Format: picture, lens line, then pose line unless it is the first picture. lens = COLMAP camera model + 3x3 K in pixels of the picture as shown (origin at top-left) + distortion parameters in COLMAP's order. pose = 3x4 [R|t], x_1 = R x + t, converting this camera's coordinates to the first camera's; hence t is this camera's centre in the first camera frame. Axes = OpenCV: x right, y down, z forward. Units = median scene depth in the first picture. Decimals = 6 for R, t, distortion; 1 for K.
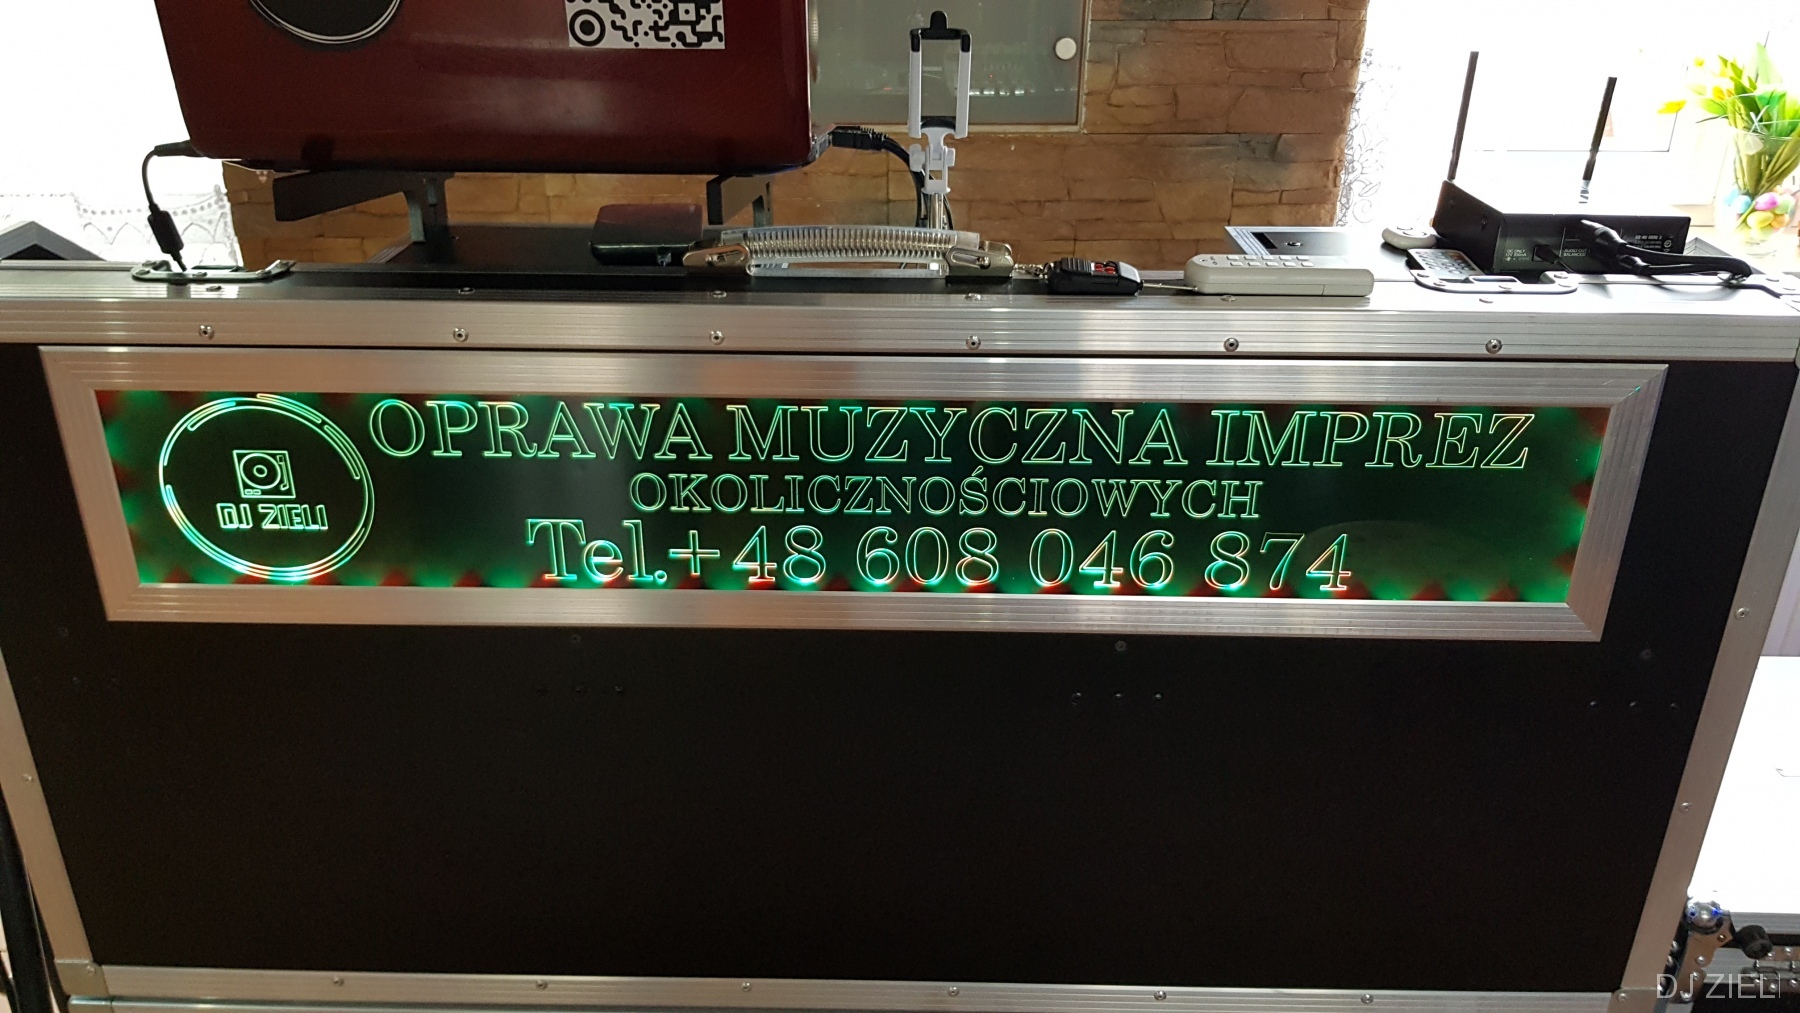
lens RADIAL K [[1422.5, 0, 895.2], [0, 1422.5, 499.0], [0, 0, 1]] dist [0.096885, -0.173917]
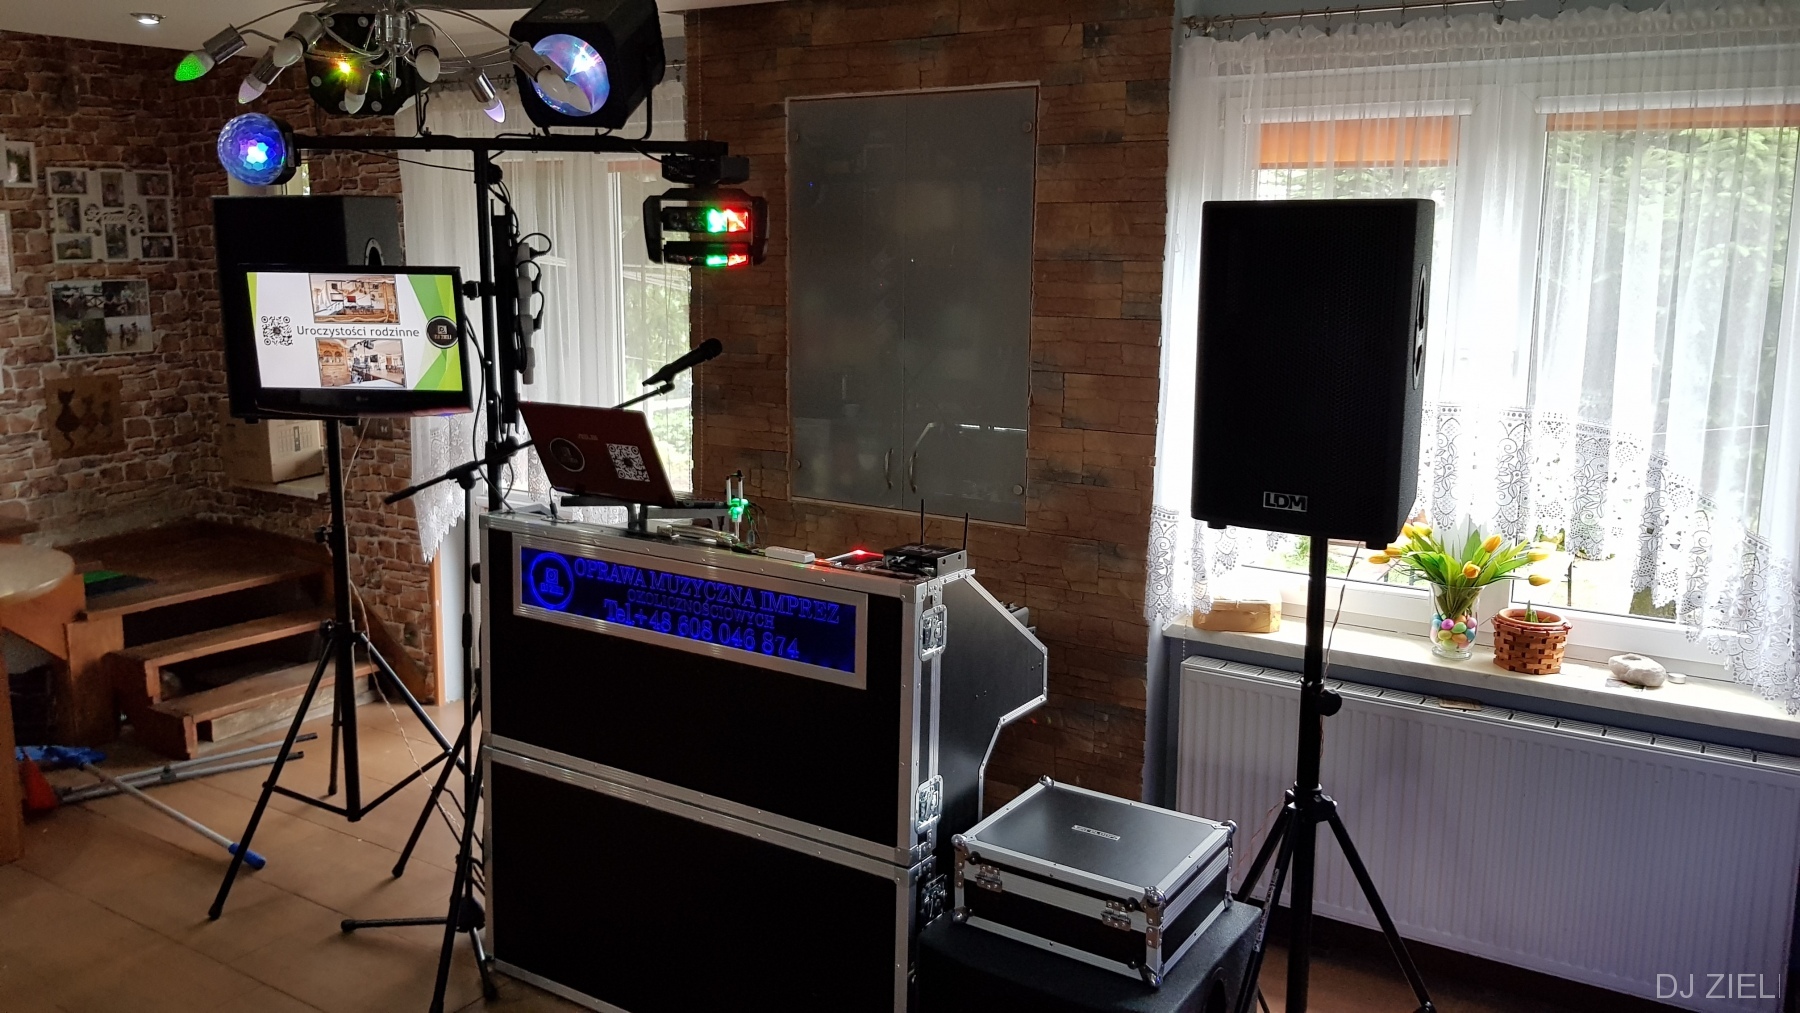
lens RADIAL K [[1427.7, 0, 894.3], [0, 1427.7, 469.0], [0, 0, 1]] dist [0.114143, -0.188092]
pose [[0.849496, 0.091754, -0.519556, 2.121466], [-0.238071, 0.945469, -0.222286, 0.323862], [0.470828, 0.312522, 0.825016, -1.630213]]
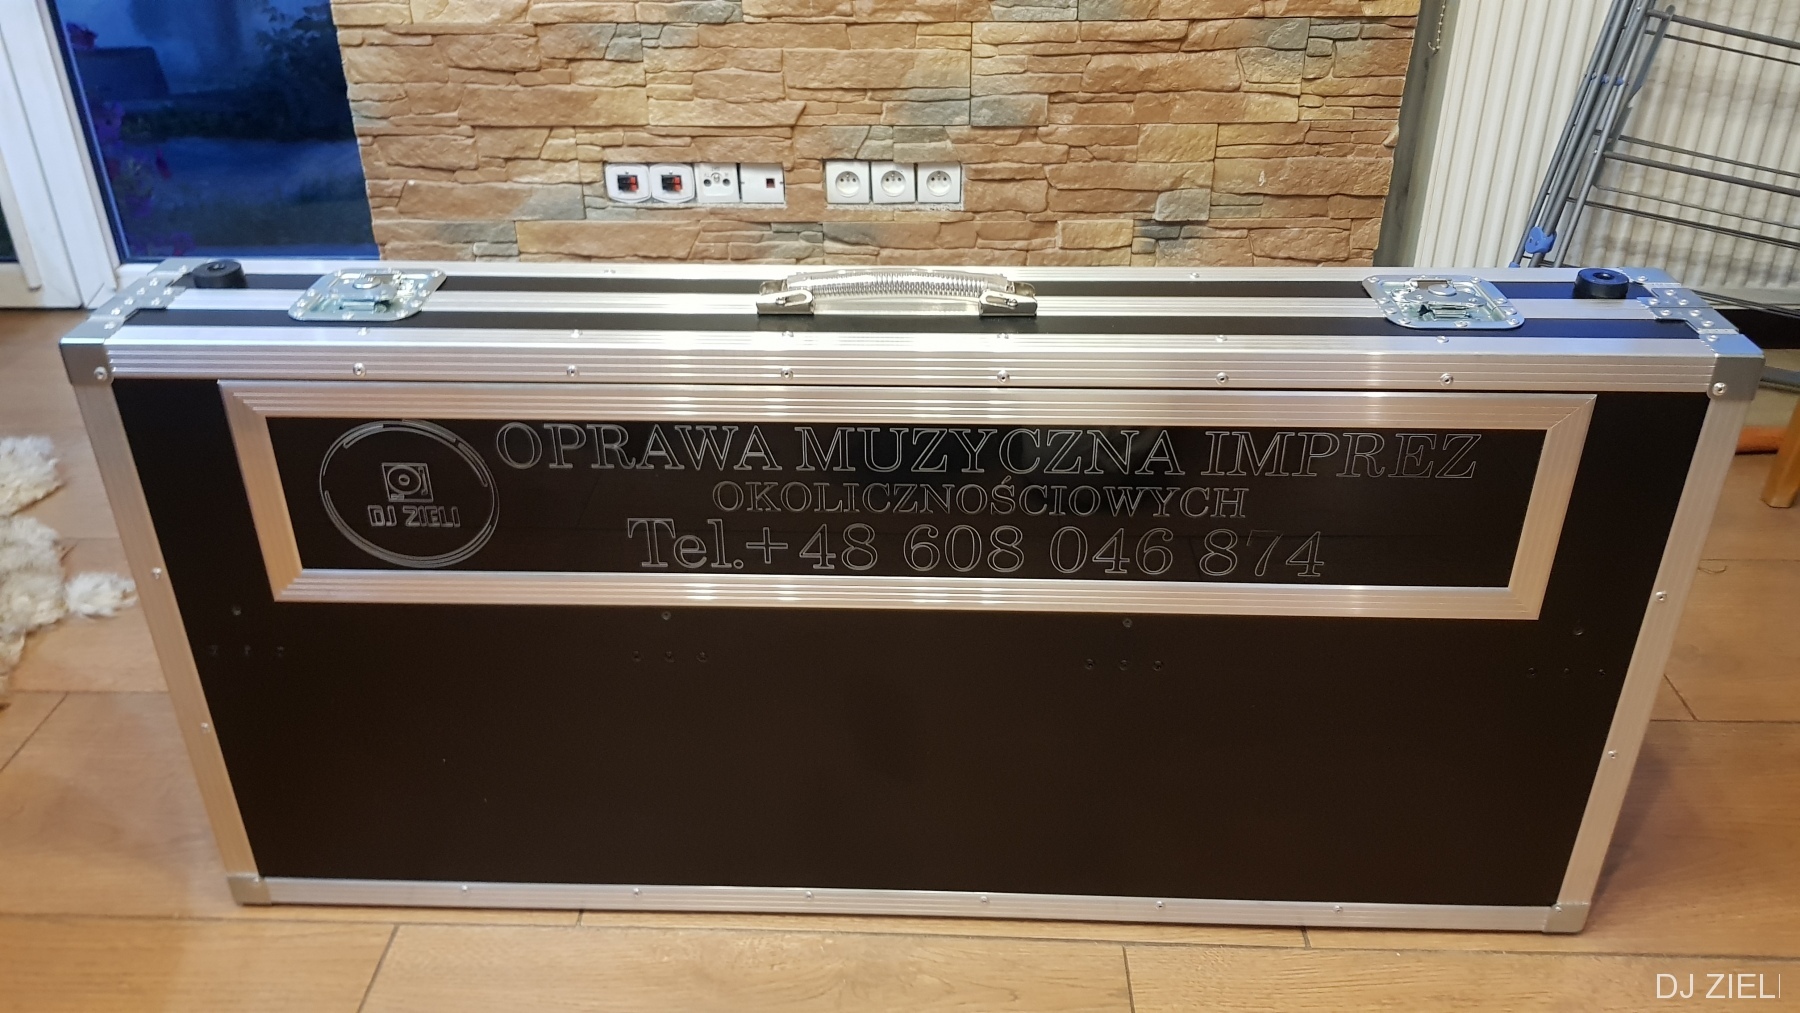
lens RADIAL K [[1427.7, 0, 894.3], [0, 1427.7, 469.0], [0, 0, 1]] dist [0.114143, -0.188092]
pose [[0.999802, -0.002007, -0.019821, -0.011595], [0.003540, 0.996978, 0.077603, -0.120484], [0.019606, -0.077658, 0.996787, -0.183049]]
